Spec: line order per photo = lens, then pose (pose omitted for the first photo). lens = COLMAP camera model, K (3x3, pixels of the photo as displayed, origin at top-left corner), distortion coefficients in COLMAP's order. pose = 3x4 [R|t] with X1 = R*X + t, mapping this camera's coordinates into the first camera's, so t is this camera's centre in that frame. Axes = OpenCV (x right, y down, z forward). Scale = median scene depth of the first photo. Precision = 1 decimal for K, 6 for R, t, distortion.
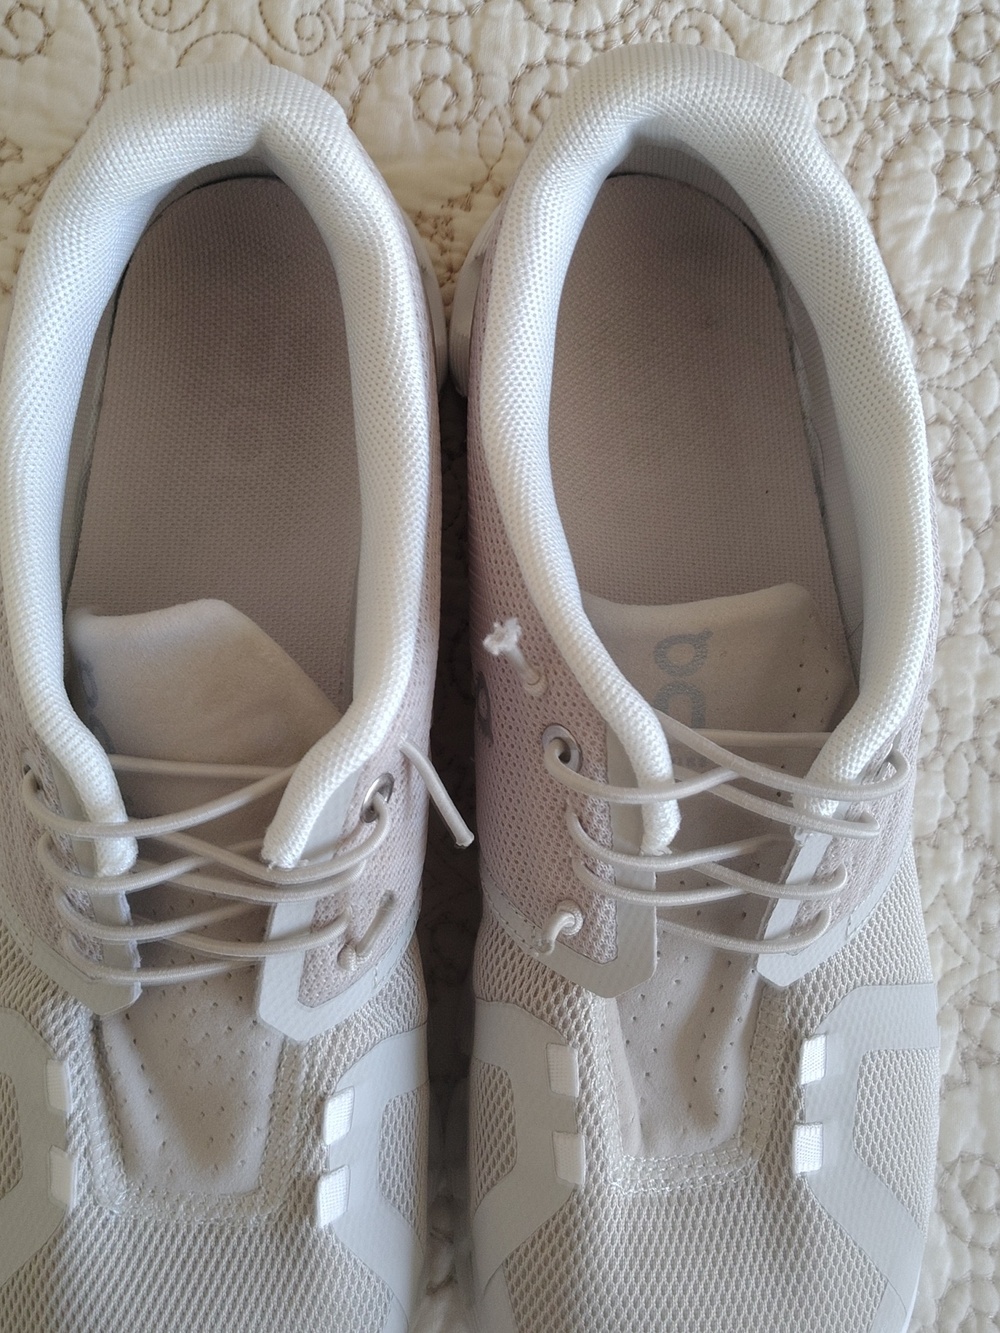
lens RADIAL K [[1601.7, 0, 488.3], [0, 1601.7, 661.1], [0, 0, 1]] dist [0.025750, 0.000000]
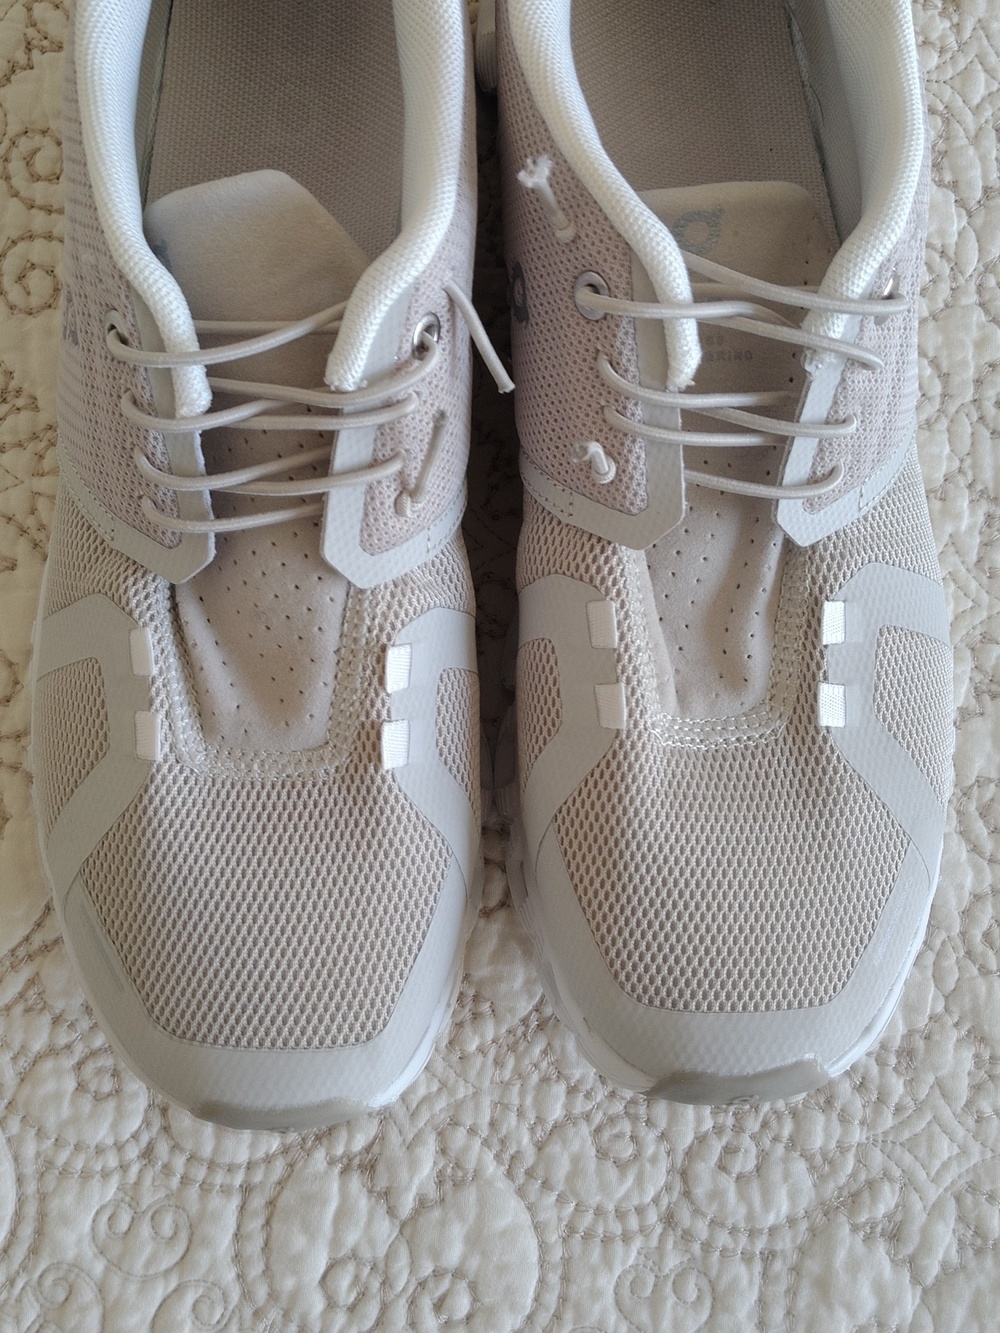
lens RADIAL K [[1601.7, 0, 490.1], [0, 1601.7, 671.7], [0, 0, 1]] dist [0.025750, 0.000000]
pose [[0.999425, -0.031325, -0.012980, -0.015986], [0.030645, 0.998297, -0.049641, 0.328587], [0.014513, 0.049214, 0.998683, -0.083834]]
